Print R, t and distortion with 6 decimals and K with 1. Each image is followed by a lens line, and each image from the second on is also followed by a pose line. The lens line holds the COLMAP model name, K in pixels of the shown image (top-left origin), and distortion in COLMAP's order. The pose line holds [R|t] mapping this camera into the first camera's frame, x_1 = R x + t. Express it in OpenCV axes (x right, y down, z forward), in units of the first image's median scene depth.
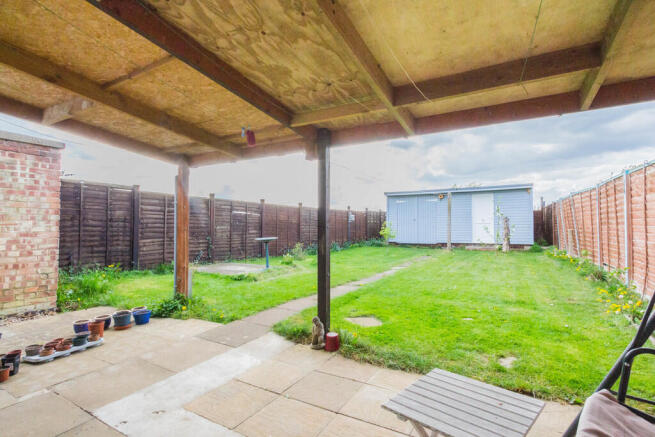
lens RADIAL K [[309.3, 0, 327.5], [0, 309.3, 218.5], [0, 0, 1]] dist [0.046217, -0.000181]
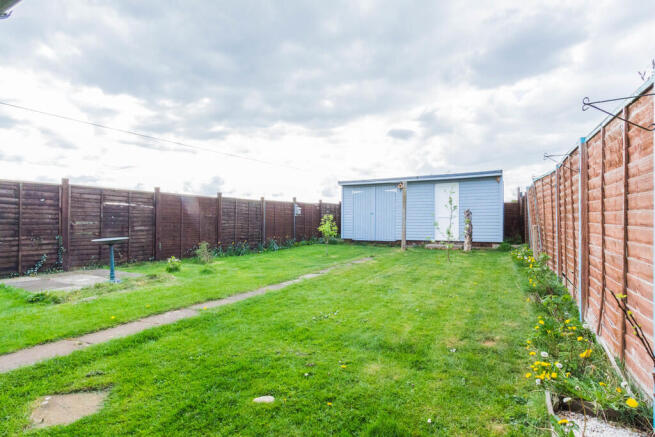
lens RADIAL K [[309.3, 0, 327.5], [0, 309.3, 218.5], [0, 0, 1]] dist [0.046217, -0.000181]
pose [[0.999988, 0.000327, -0.004824, 0.196849], [-0.000220, 0.999753, 0.022228, -0.000290], [0.004830, -0.022227, 0.999741, 0.165291]]
